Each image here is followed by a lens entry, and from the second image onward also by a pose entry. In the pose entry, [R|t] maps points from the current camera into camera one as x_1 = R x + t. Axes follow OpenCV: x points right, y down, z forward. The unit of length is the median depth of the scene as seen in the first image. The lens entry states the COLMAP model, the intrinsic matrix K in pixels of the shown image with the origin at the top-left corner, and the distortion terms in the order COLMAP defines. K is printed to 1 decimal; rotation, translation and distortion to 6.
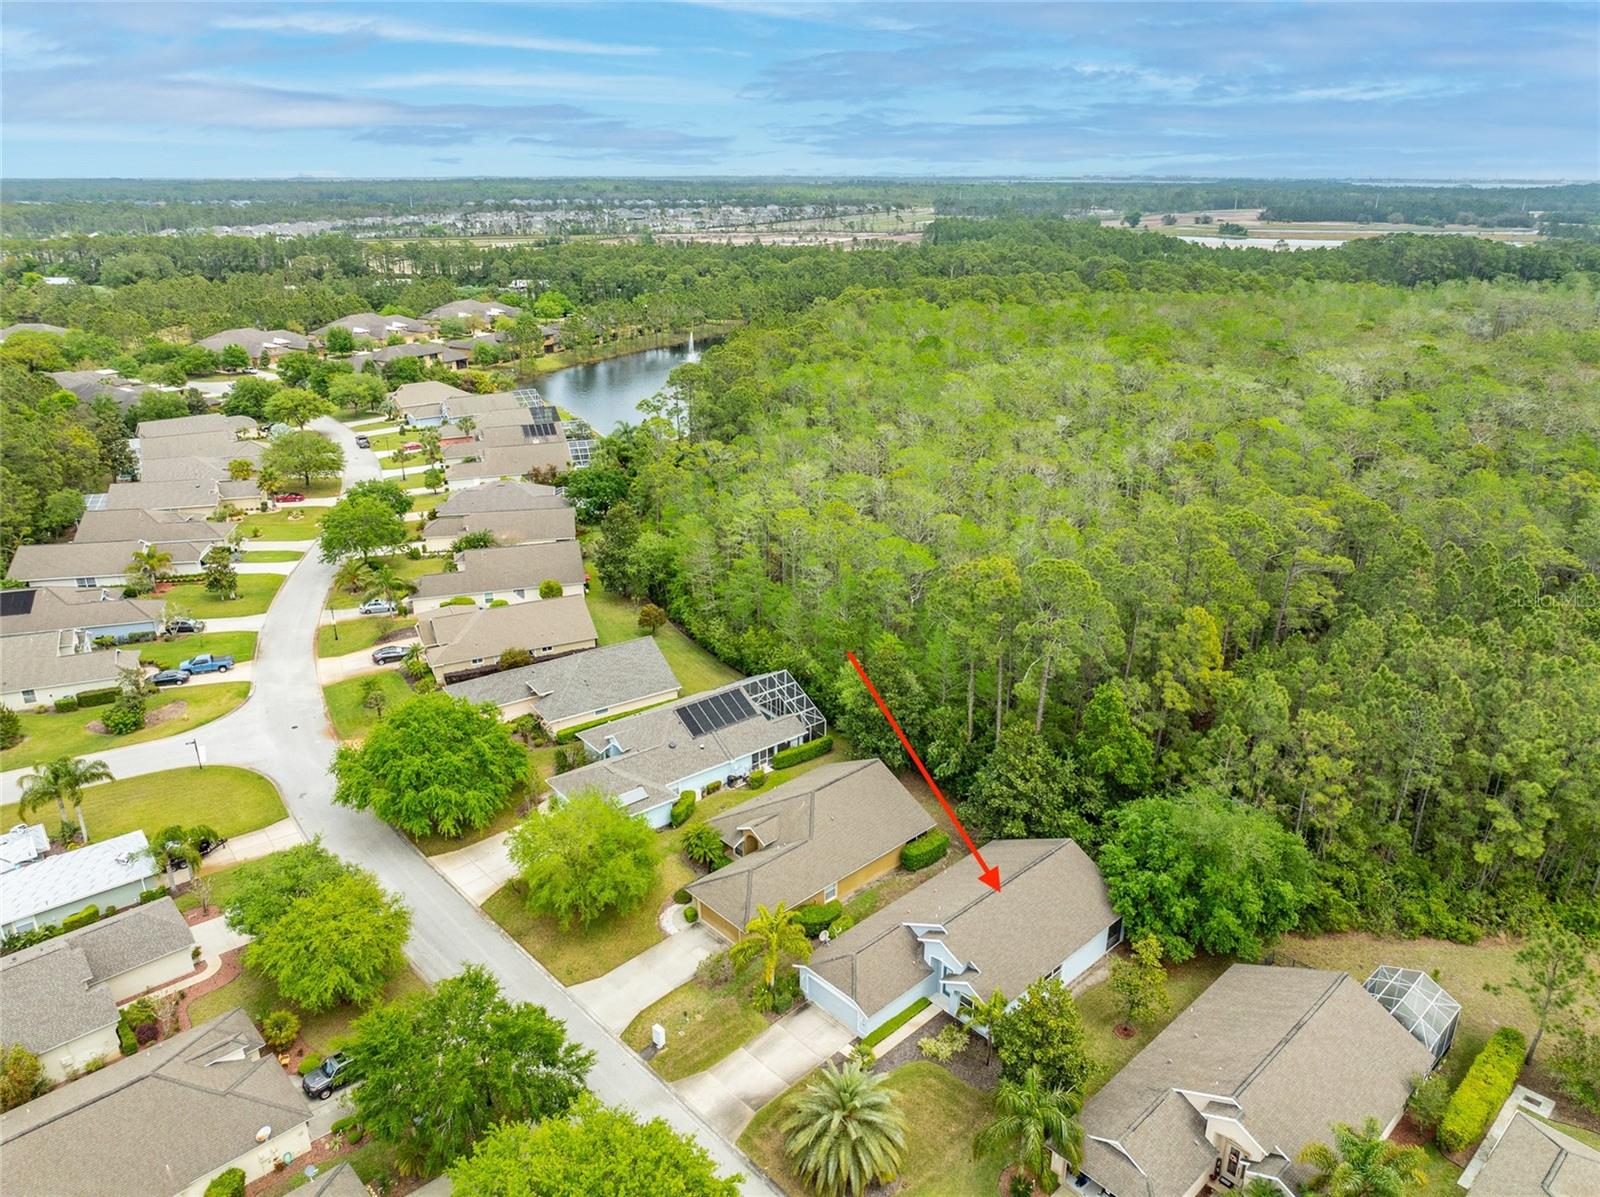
lens RADIAL K [[1128.7, 0, 800.0], [0, 1128.7, 598.5], [0, 0, 1]] dist [-0.022965, 0.002895]
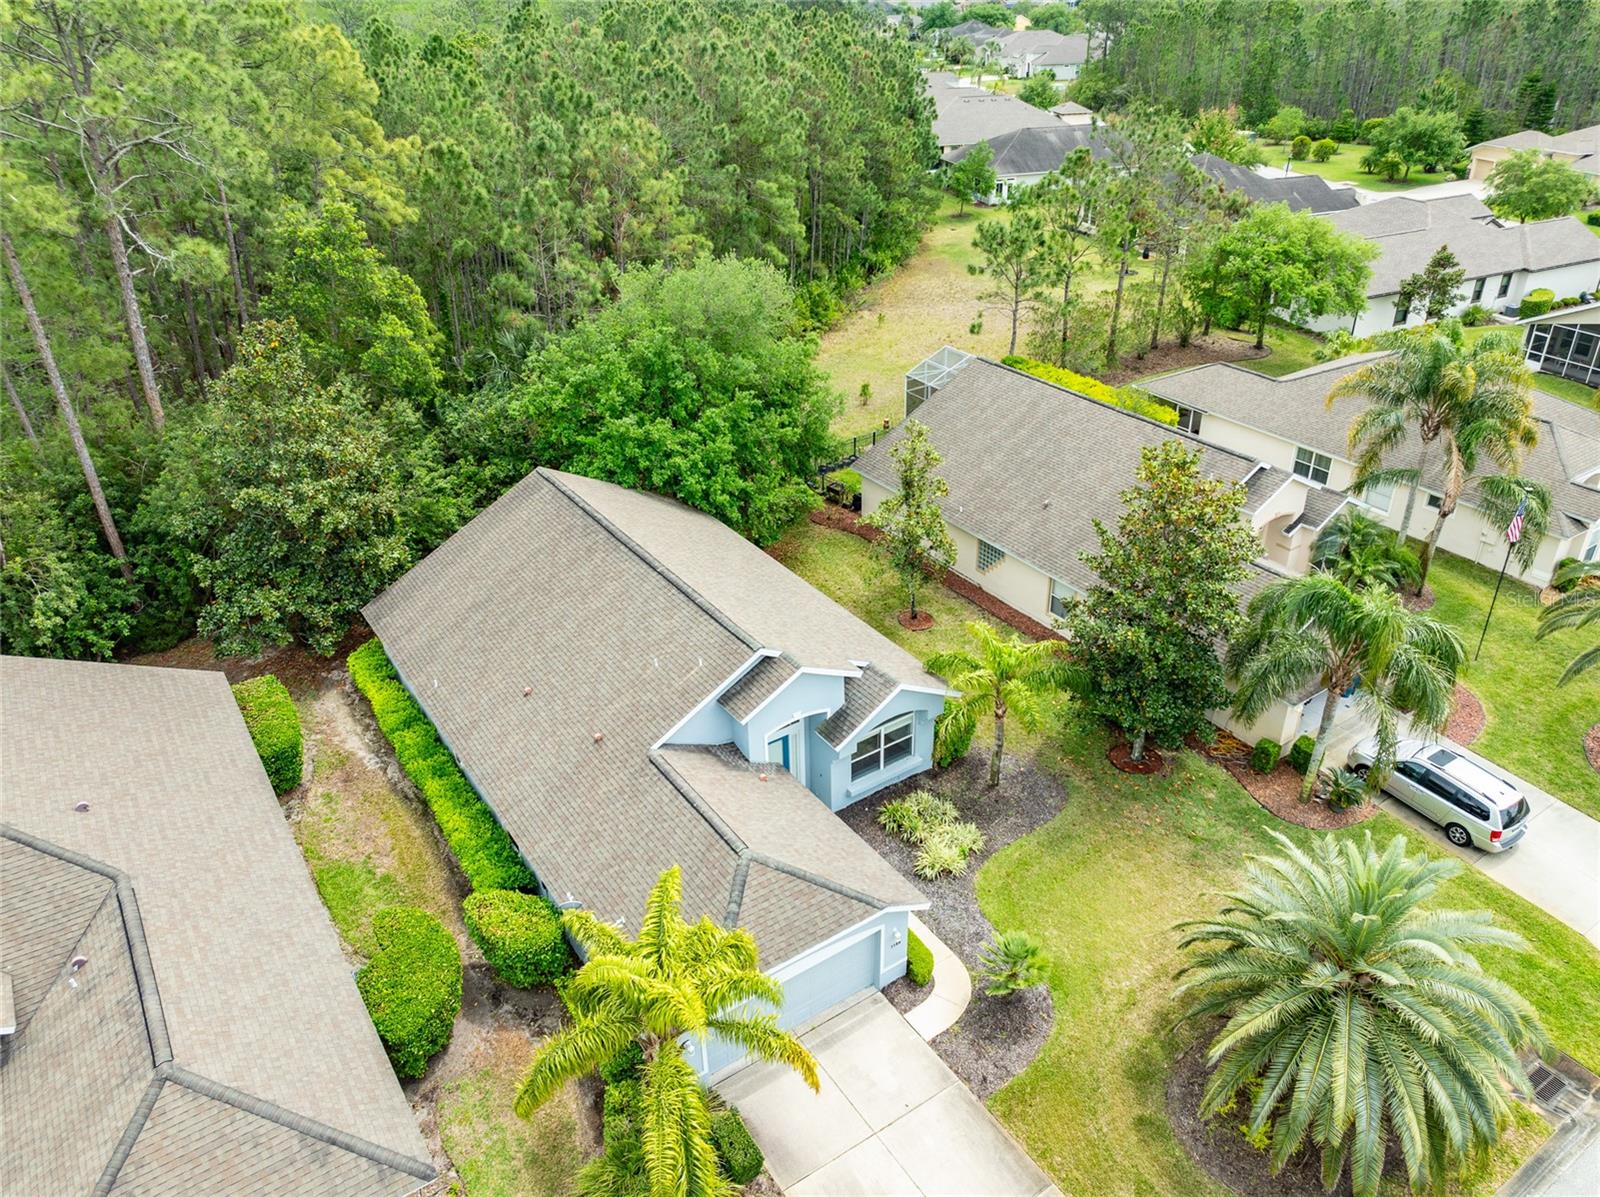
lens RADIAL K [[1137.2, 0, 809.0], [0, 1137.2, 602.4], [0, 0, 1]] dist [-0.023829, 0.007627]
pose [[0.151241, -0.493919, 0.856253, -0.127506], [0.376338, 0.829755, 0.412161, 0.074452], [-0.914055, 0.259905, 0.311373, 0.535182]]
